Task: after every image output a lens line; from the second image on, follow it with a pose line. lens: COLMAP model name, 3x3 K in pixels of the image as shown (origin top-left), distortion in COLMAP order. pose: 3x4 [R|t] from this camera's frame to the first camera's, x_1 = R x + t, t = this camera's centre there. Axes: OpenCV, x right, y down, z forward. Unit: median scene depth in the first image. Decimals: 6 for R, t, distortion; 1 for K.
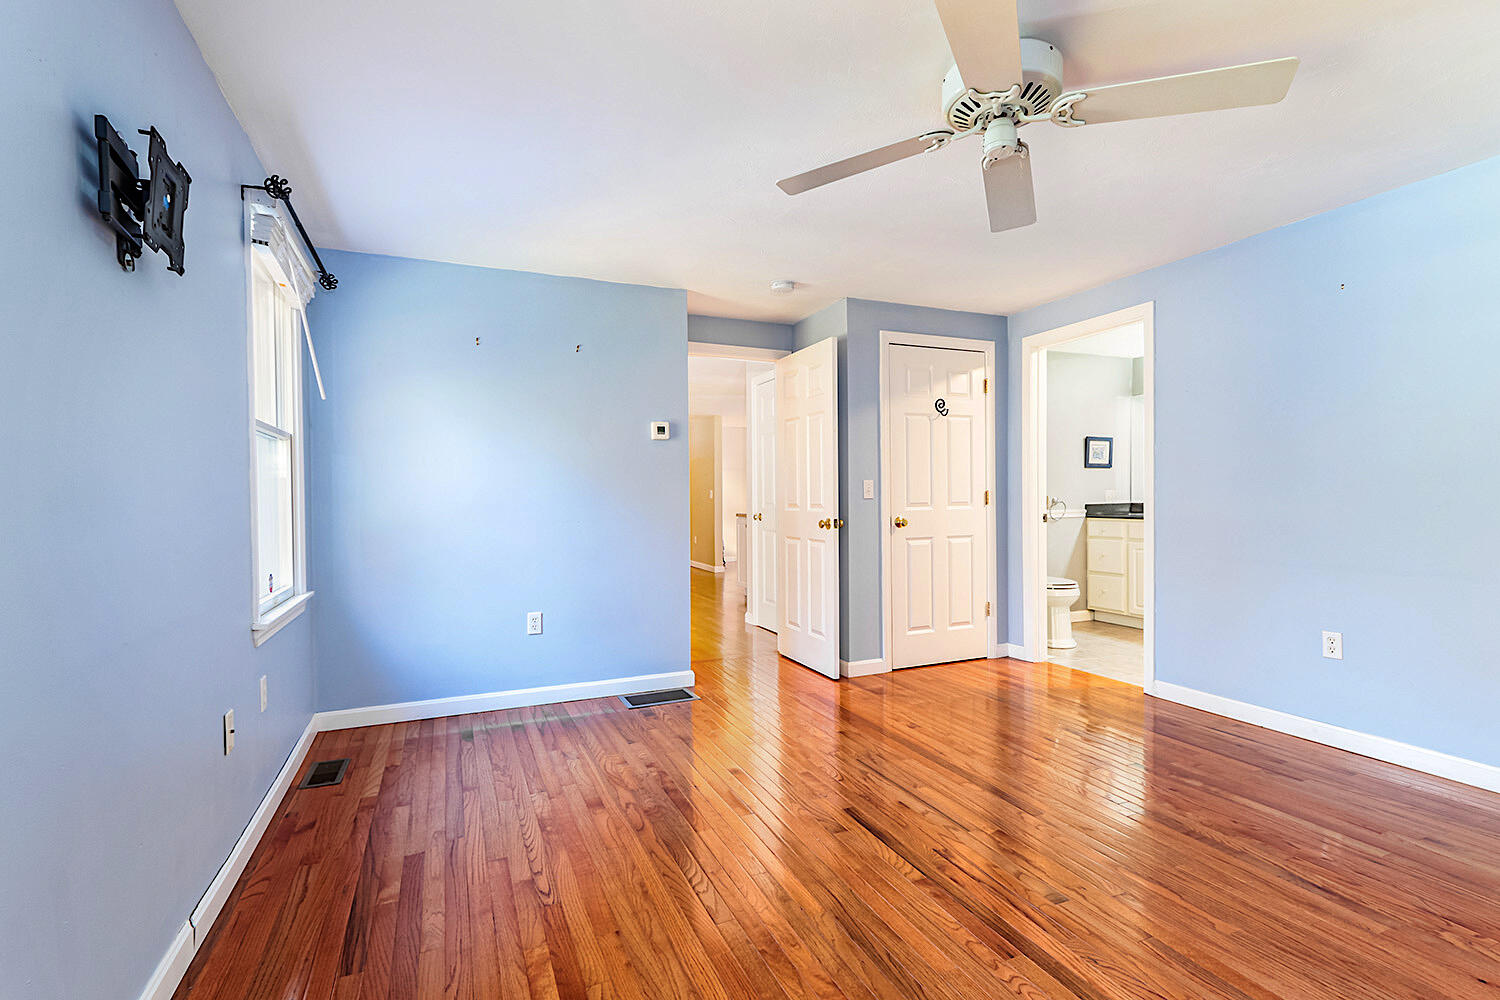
lens RADIAL K [[715.5, 0, 717.4], [0, 715.5, 504.6], [0, 0, 1]] dist [0.014980, -0.000101]
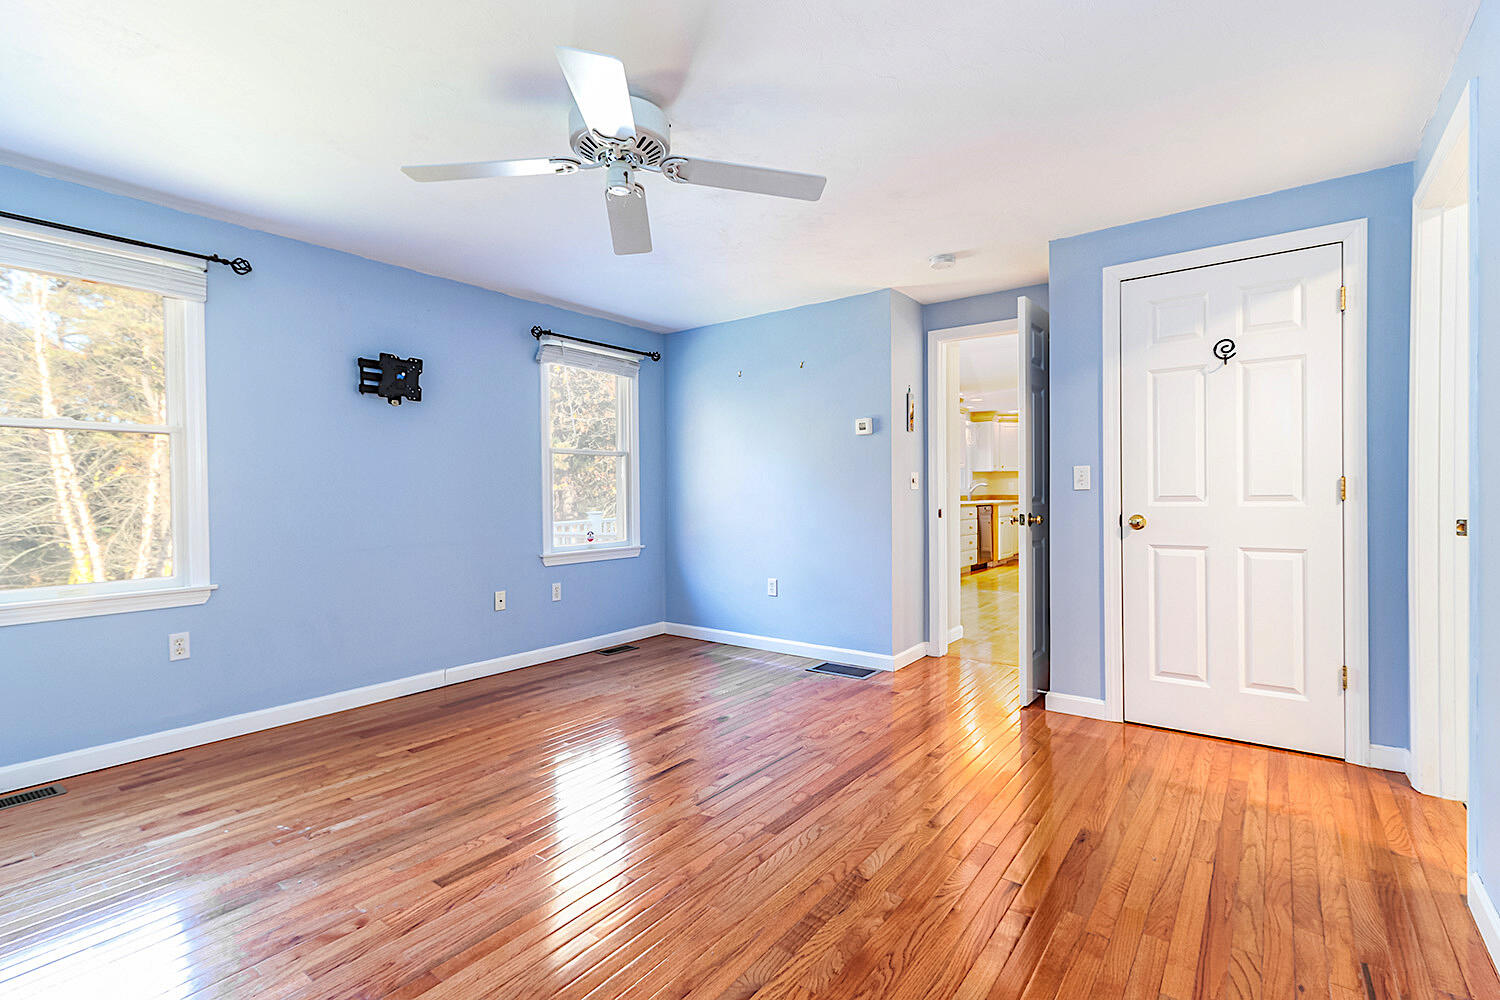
lens RADIAL K [[660.1, 0, 680.1], [0, 660.1, 488.7], [0, 0, 1]] dist [0.009062, -0.000272]
pose [[0.468351, 0.001530, -0.883541, 0.718208], [-0.002991, 0.999996, 0.000146, -0.009255], [0.883537, 0.002574, 0.468354, 0.309351]]
